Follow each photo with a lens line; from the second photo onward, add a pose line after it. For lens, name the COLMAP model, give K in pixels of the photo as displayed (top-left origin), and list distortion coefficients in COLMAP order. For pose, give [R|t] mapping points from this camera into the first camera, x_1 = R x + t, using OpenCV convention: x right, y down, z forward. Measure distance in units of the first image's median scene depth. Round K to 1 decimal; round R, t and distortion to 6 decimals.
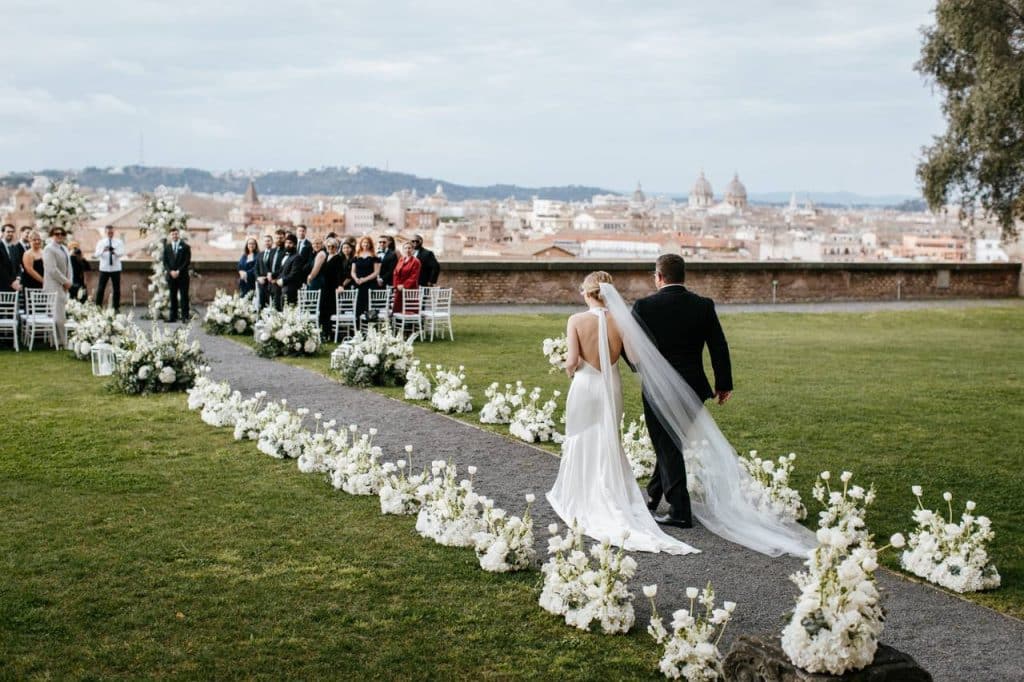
lens RADIAL K [[1450.3, 0, 512.0], [0, 1450.3, 341.0], [0, 0, 1]] dist [0.035450, 0.054551]
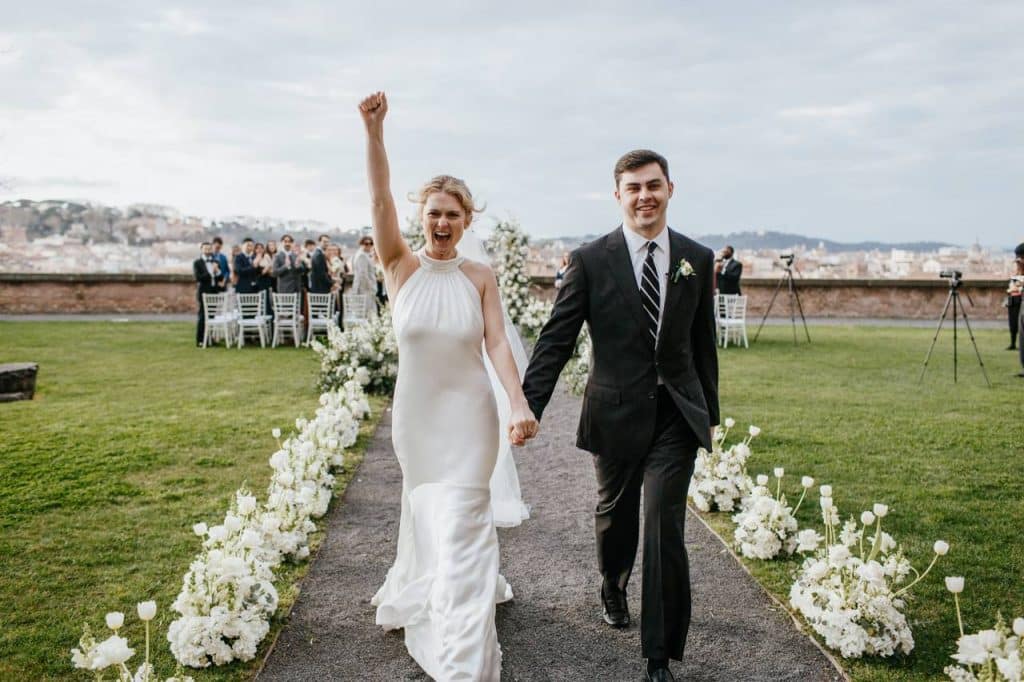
lens RADIAL K [[972.5, 0, 512.0], [0, 972.5, 341.0], [0, 0, 1]] dist [0.004095, 0.010292]
pose [[0.937197, 0.020460, -0.348201, 0.037482], [-0.022904, 0.999733, -0.002903, 0.000759], [0.348049, 0.010696, 0.937415, 0.281746]]
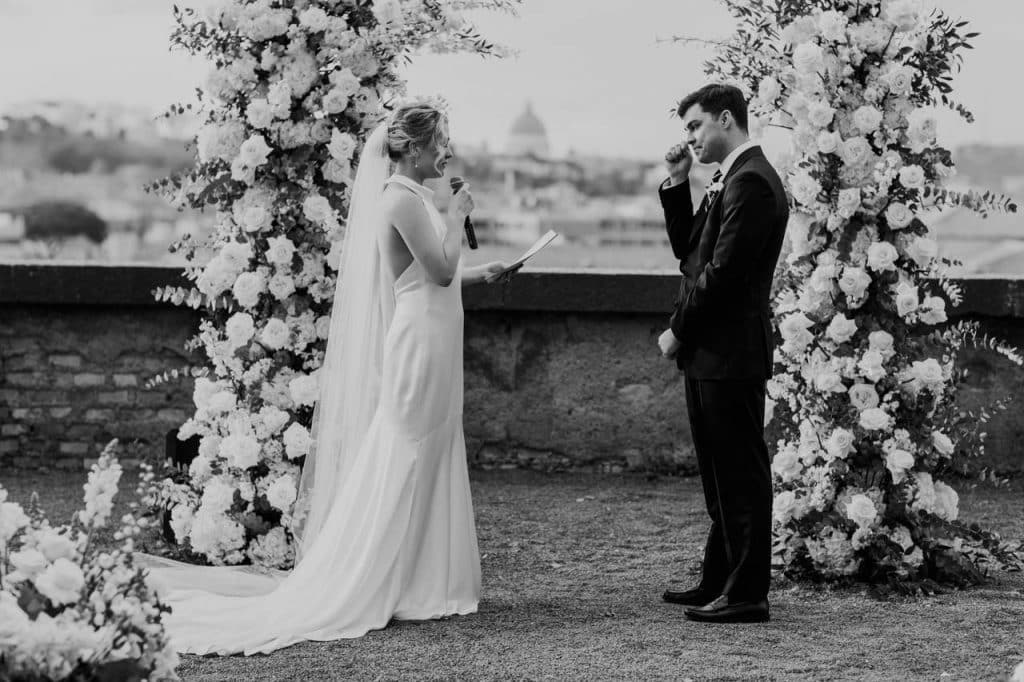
lens RADIAL K [[2406.0, 0, 472.2], [0, 2406.0, 379.0], [0, 0, 1]] dist [0.084311, -0.298279]
pose [[0.898441, 0.024982, -0.438383, -0.147015], [-0.034100, 0.999335, -0.012935, -0.036781], [0.437768, 0.026570, 0.898695, 0.720334]]
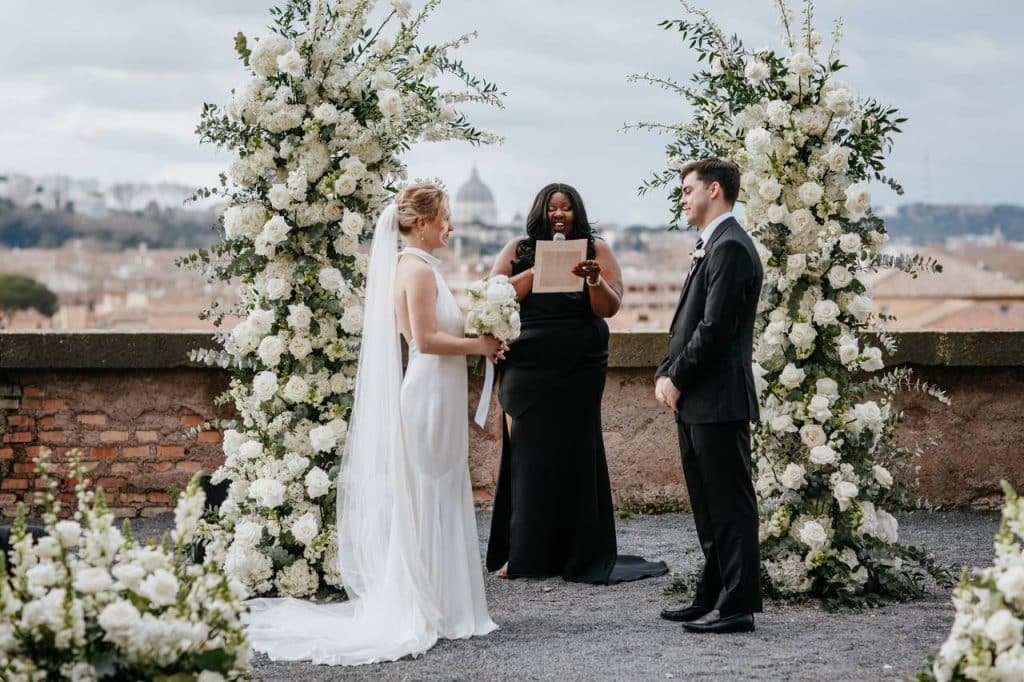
lens RADIAL K [[2406.0, 0, 472.2], [0, 2406.0, 379.0], [0, 0, 1]] dist [0.084311, -0.298279]
pose [[0.907485, -0.002401, -0.420077, -0.133810], [-0.016338, 0.999025, -0.041005, -0.033053], [0.419766, 0.044075, 0.906561, 0.677119]]
